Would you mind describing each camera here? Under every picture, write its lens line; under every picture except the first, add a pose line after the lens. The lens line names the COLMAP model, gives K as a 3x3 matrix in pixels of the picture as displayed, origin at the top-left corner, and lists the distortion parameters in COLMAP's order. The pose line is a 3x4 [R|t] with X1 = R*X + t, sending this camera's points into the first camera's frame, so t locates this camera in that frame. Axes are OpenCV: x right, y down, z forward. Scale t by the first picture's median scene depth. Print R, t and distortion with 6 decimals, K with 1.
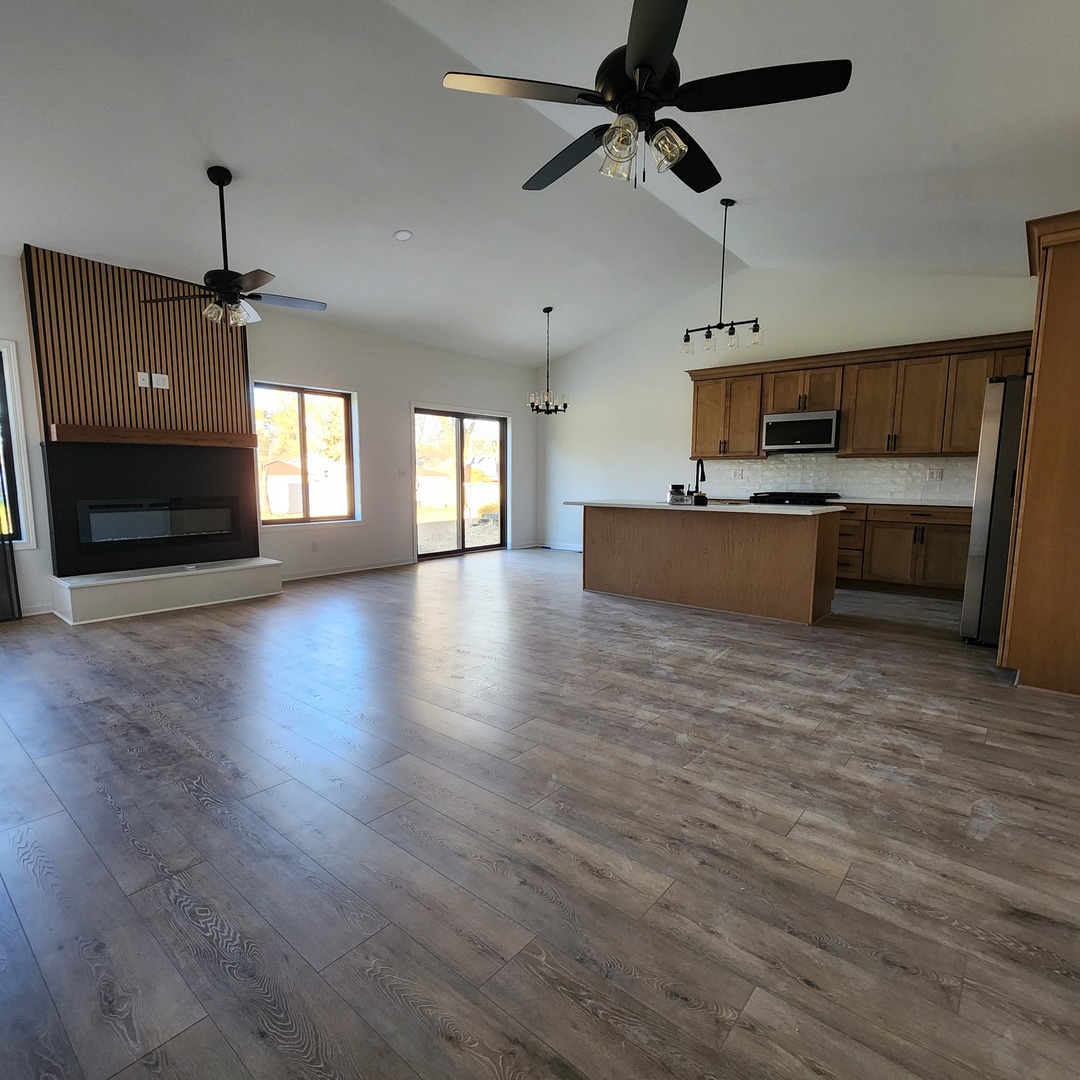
lens RADIAL K [[592.9, 0, 540.3], [0, 592.9, 543.4], [0, 0, 1]] dist [-0.004718, 0.001512]
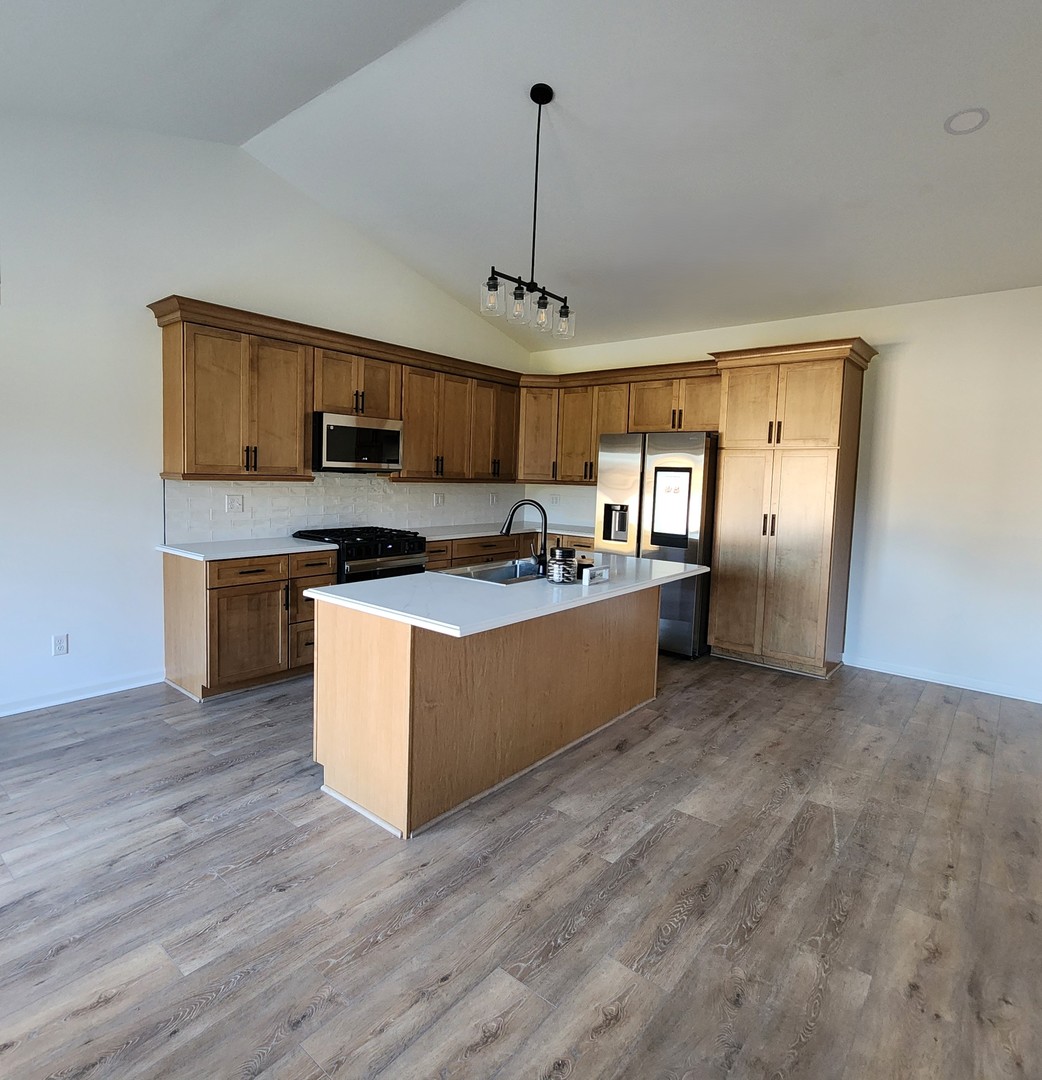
lens RADIAL K [[624.4, 0, 470.1], [0, 624.4, 512.8], [0, 0, 1]] dist [-0.005436, 0.000060]
pose [[0.032740, -0.066963, 0.997218, -0.323513], [0.087484, 0.994115, 0.063883, -0.156894], [-0.995628, 0.085149, 0.038406, 0.931472]]
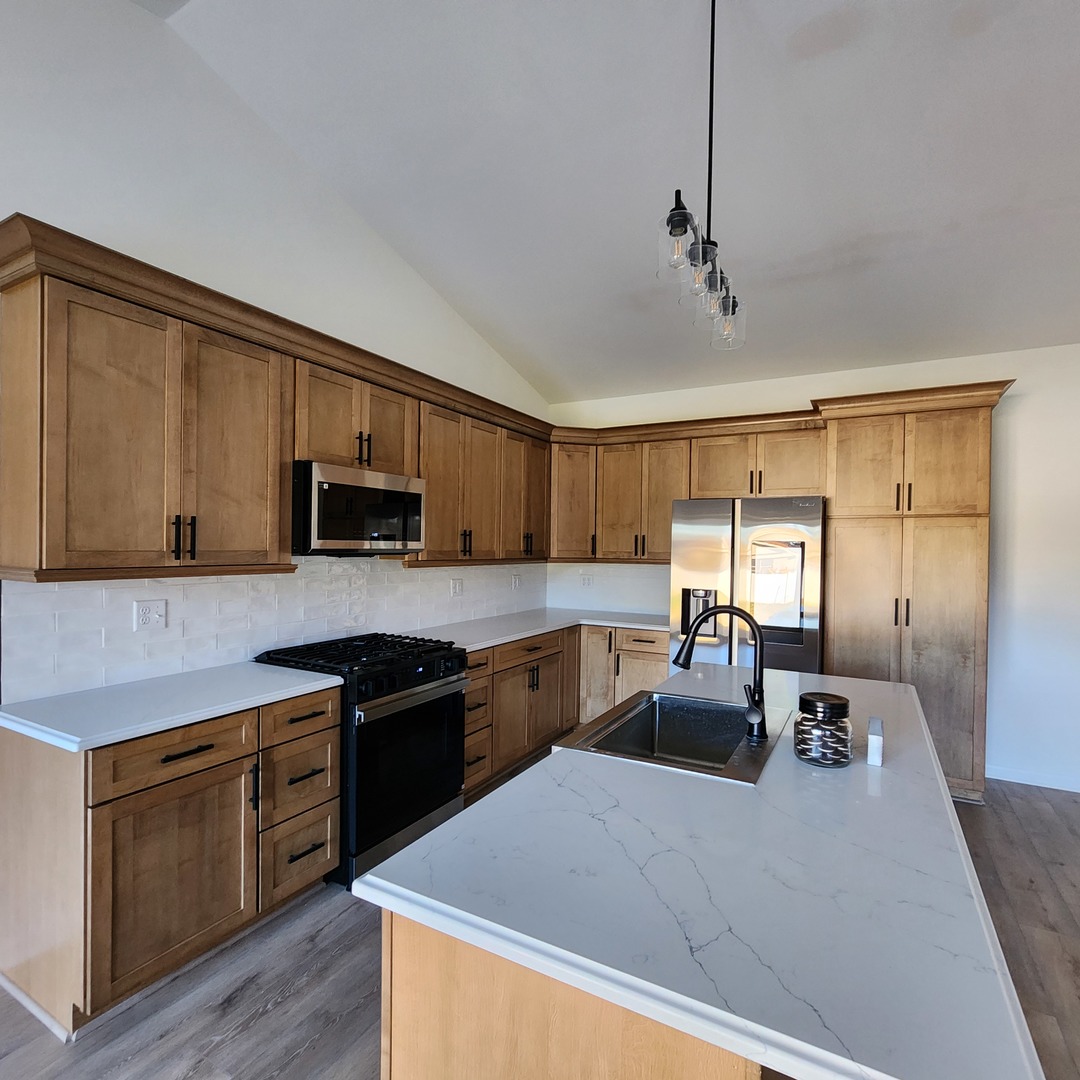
lens RADIAL K [[592.9, 0, 543.4], [0, 592.9, 547.8], [0, 0, 1]] dist [-0.004718, 0.001512]
pose [[-0.192359, -0.010434, 0.981269, -0.041167], [0.097883, 0.994753, 0.029766, -0.176444], [-0.976431, 0.101775, -0.190328, 1.047892]]
